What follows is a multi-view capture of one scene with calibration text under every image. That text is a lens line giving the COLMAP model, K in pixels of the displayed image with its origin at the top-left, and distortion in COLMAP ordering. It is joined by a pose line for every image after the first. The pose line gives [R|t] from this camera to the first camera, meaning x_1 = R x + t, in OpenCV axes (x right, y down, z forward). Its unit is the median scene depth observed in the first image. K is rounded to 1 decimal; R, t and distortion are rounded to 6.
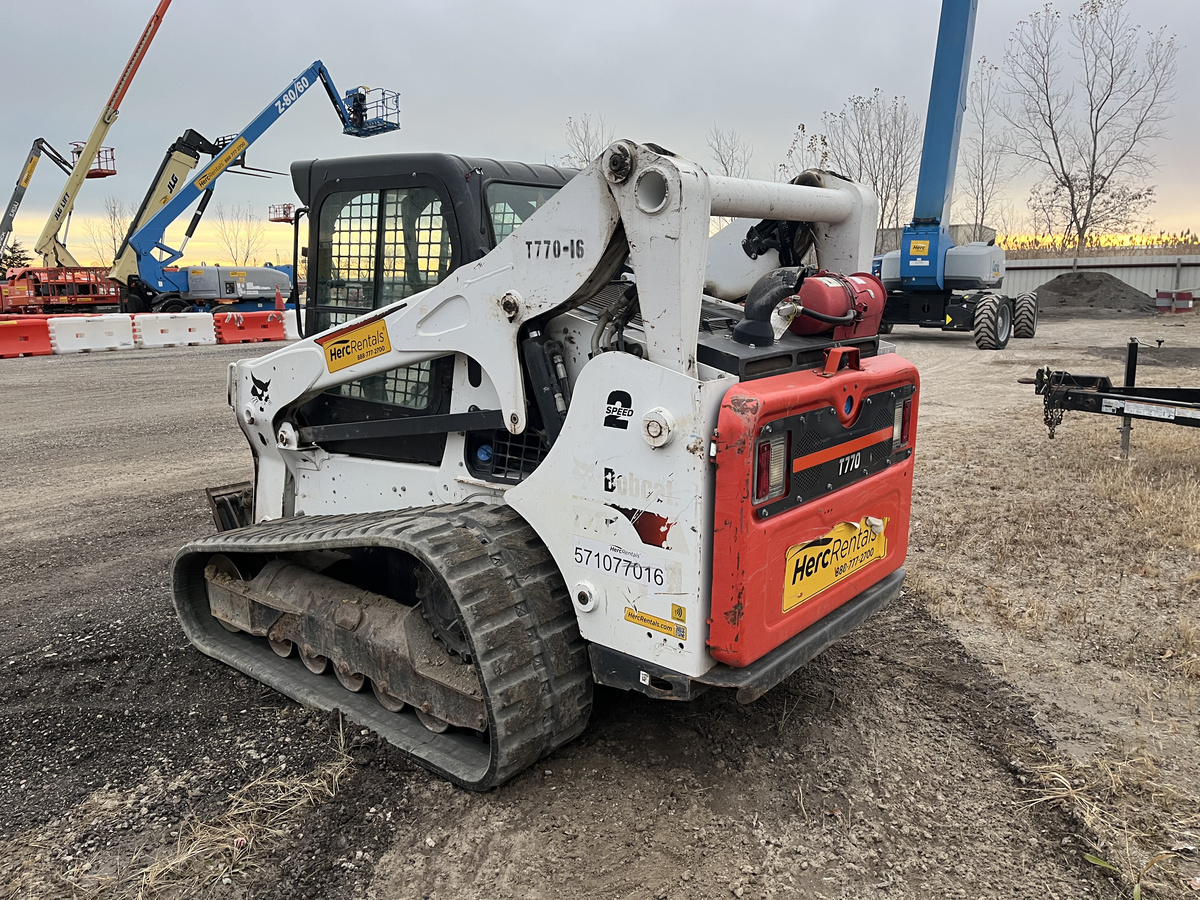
lens RADIAL K [[907.3, 0, 603.4], [0, 907.3, 455.0], [0, 0, 1]] dist [0.087437, -0.119541]
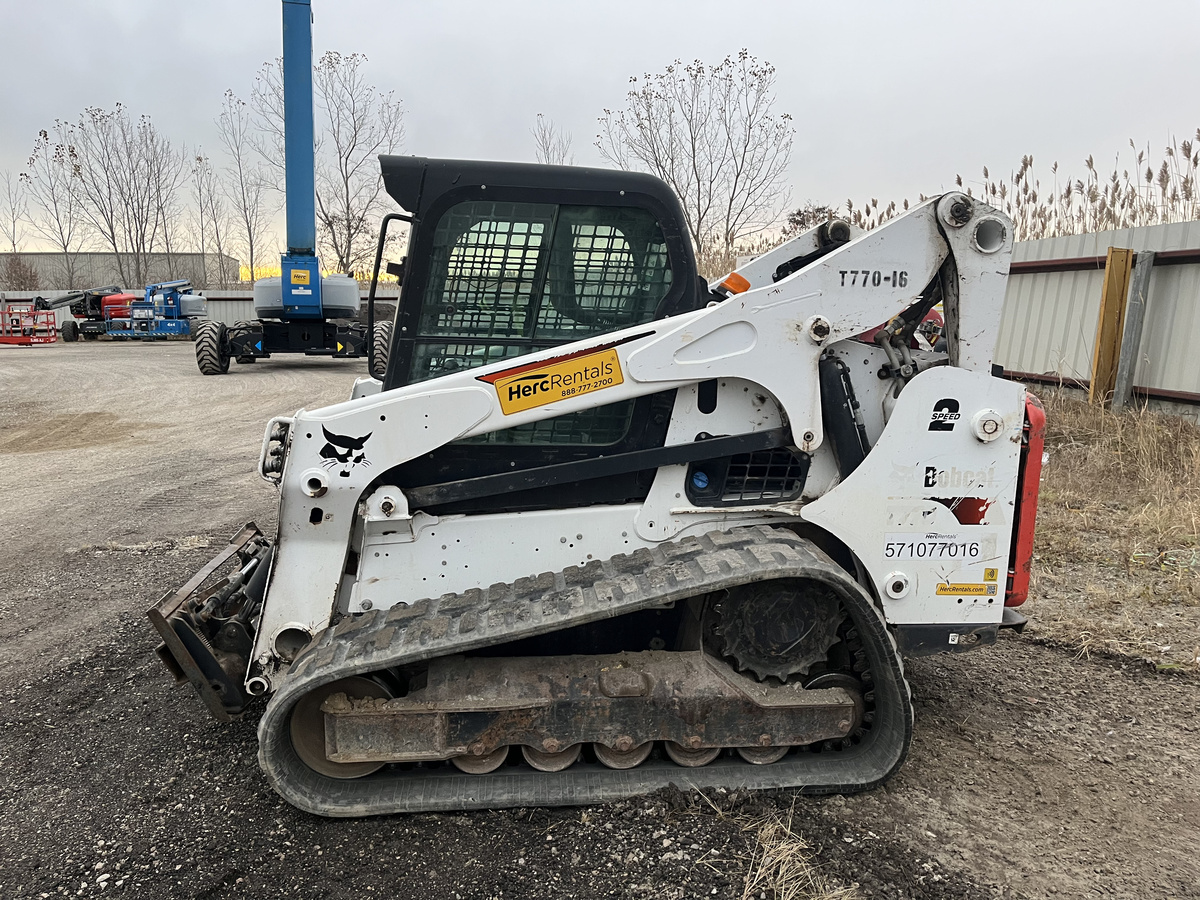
lens RADIAL K [[911.8, 0, 600.0], [0, 911.8, 450.0], [0, 0, 1]] dist [0.086871, -0.131091]
pose [[0.692971, -0.103037, 0.713564, -0.770314], [0.128965, 0.991487, 0.017925, -0.056381], [-0.709337, 0.079603, 0.700360, 0.322410]]
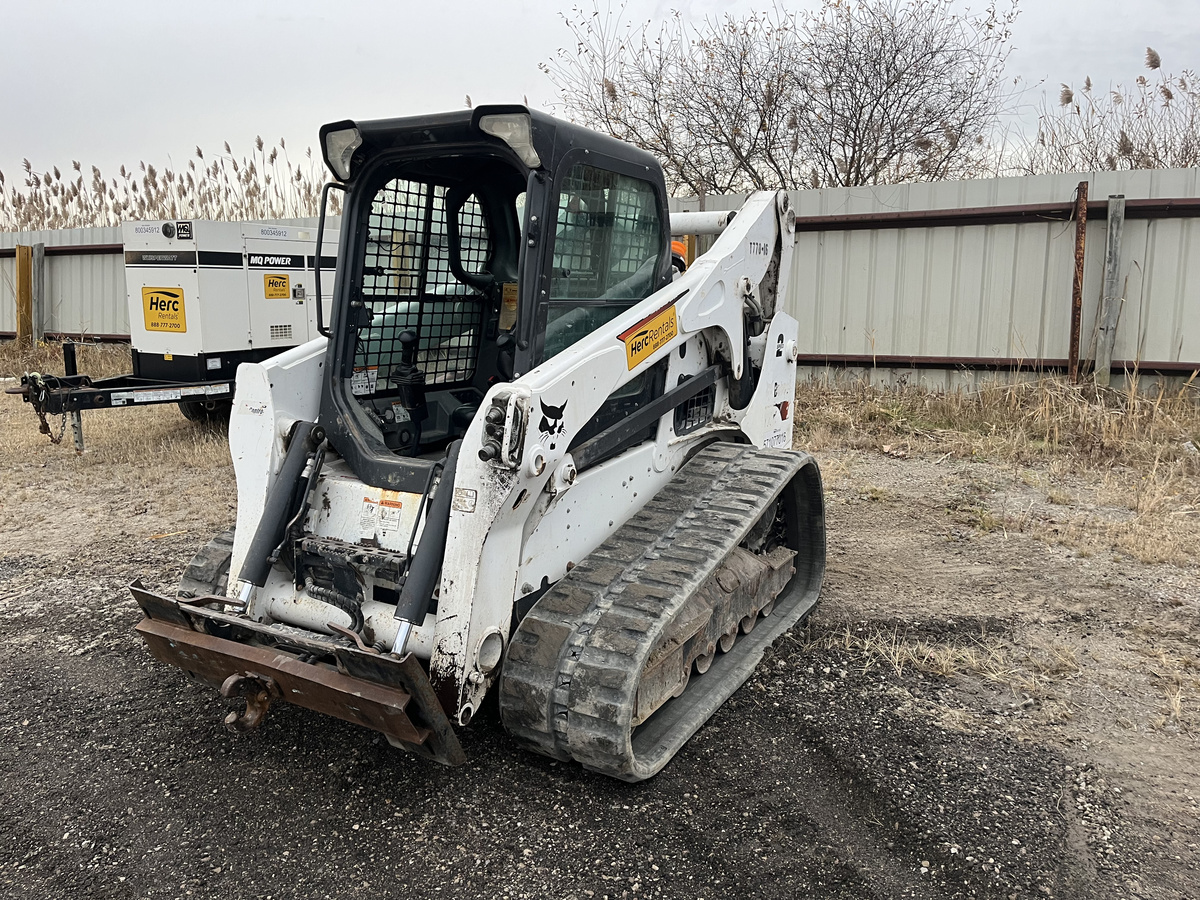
lens RADIAL K [[911.8, 0, 600.0], [0, 911.8, 450.0], [0, 0, 1]] dist [0.086871, -0.131091]
pose [[-0.179106, -0.167906, 0.969396, -1.078535], [0.201804, 0.958108, 0.203236, -0.186025], [-0.962910, 0.232029, -0.137719, 1.071381]]
